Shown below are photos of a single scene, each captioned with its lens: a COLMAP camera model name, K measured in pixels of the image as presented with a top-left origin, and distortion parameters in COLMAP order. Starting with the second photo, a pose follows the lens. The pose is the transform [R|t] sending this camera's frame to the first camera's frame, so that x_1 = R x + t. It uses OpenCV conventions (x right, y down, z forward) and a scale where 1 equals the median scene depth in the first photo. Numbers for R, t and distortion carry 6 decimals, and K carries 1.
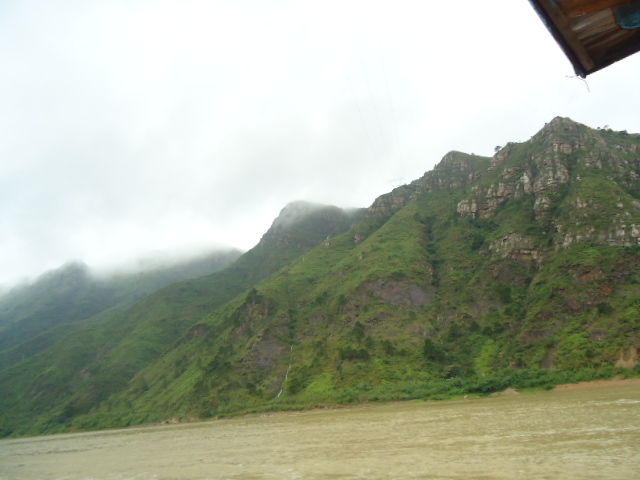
lens RADIAL K [[479.1, 0, 320.0], [0, 479.1, 240.0], [0, 0, 1]] dist [0.011205, 0.001127]
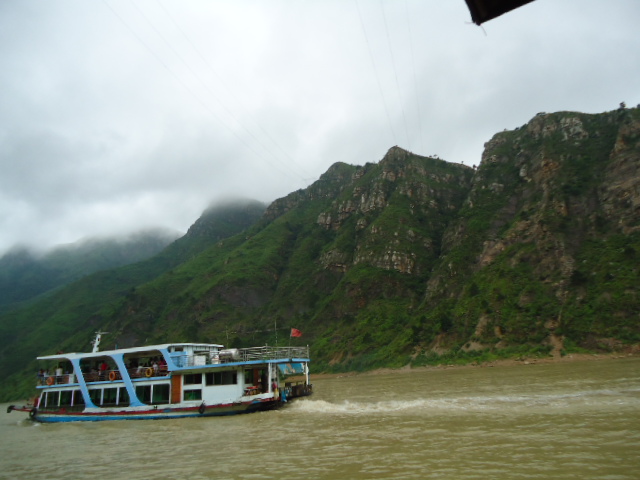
lens RADIAL K [[479.1, 0, 320.0], [0, 479.1, 240.0], [0, 0, 1]] dist [0.011205, 0.001127]
pose [[0.999525, 0.018051, 0.024962, 0.299767], [-0.019467, 0.998144, 0.057695, -0.095277], [-0.023874, -0.058154, 0.998022, -0.193993]]
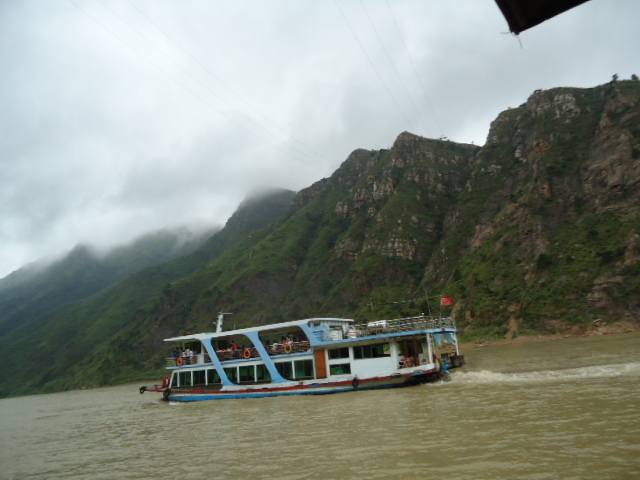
lens RADIAL K [[479.1, 0, 320.0], [0, 479.1, 240.0], [0, 0, 1]] dist [0.011205, 0.001127]
pose [[0.995115, -0.046254, -0.087212, 0.396594], [0.054711, 0.993759, 0.097214, -0.122094], [0.082172, -0.101510, 0.991435, -0.243070]]
